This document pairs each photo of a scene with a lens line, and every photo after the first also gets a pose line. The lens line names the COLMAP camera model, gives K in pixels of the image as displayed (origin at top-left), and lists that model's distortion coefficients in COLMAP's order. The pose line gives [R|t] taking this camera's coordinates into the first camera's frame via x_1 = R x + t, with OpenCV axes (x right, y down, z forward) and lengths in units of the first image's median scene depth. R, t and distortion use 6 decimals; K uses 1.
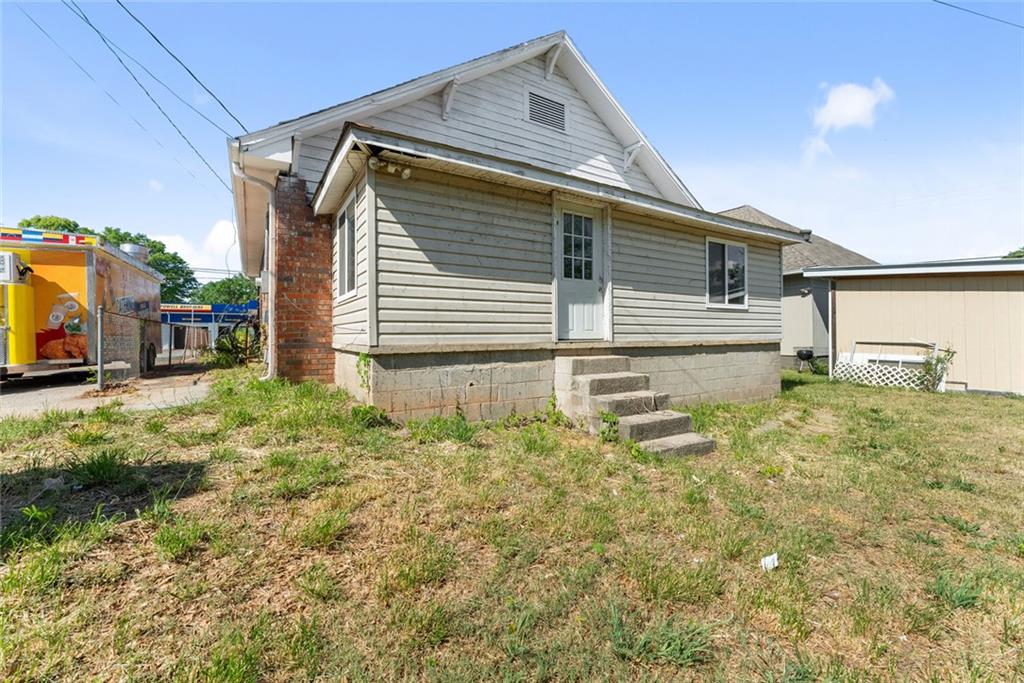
lens RADIAL K [[415.7, 0, 515.9], [0, 415.7, 332.7], [0, 0, 1]] dist [0.001323, -0.000517]
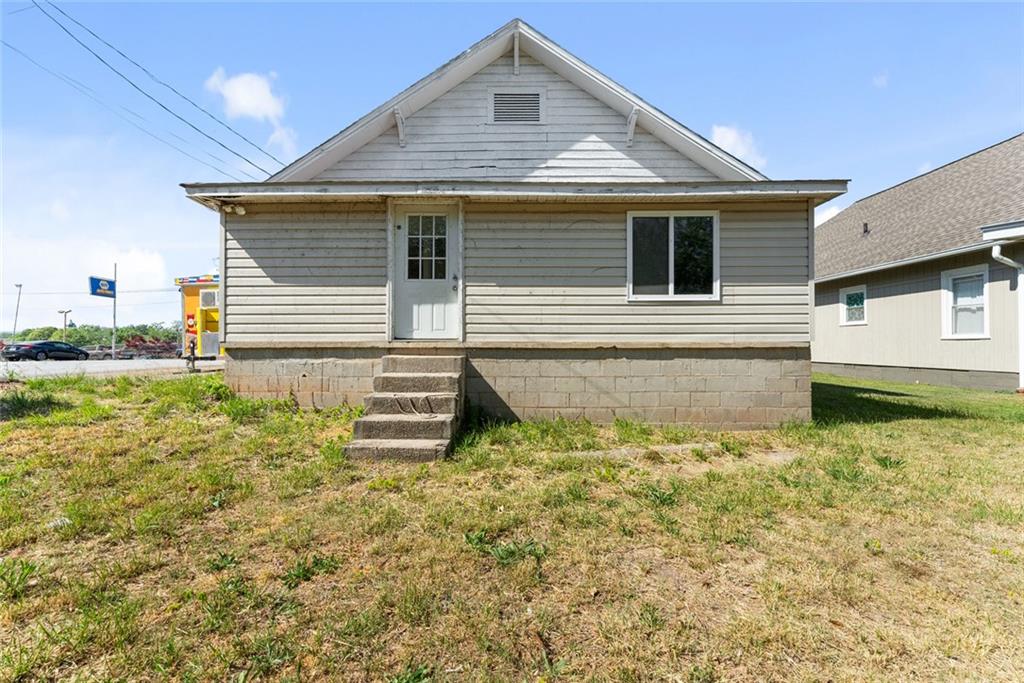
lens RADIAL K [[415.7, 0, 520.2], [0, 415.7, 341.8], [0, 0, 1]] dist [0.001323, -0.000517]
pose [[0.845729, 0.001609, -0.533610, 0.854311], [-0.001329, 0.999999, 0.000909, 0.020678], [0.533610, -0.000059, 0.845730, 0.261277]]
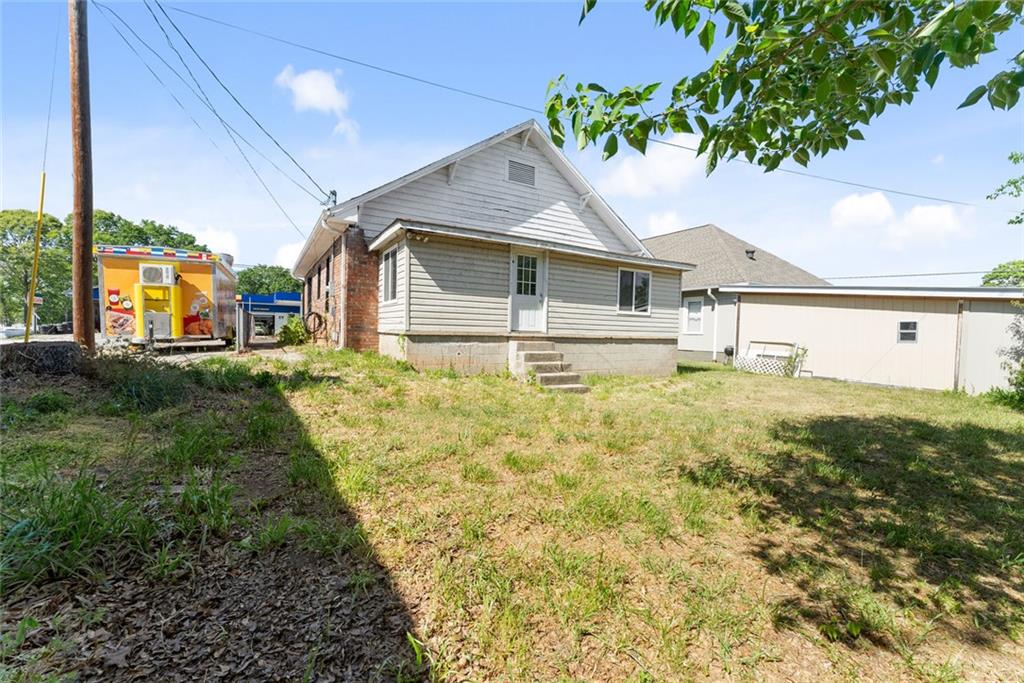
lens RADIAL K [[415.7, 0, 516.1], [0, 415.7, 347.6], [0, 0, 1]] dist [0.001323, -0.000517]
pose [[0.999400, 0.030538, -0.016370, 0.139191], [-0.029764, 0.998516, 0.045604, 0.006568], [0.017738, -0.045089, 0.998825, -0.655011]]
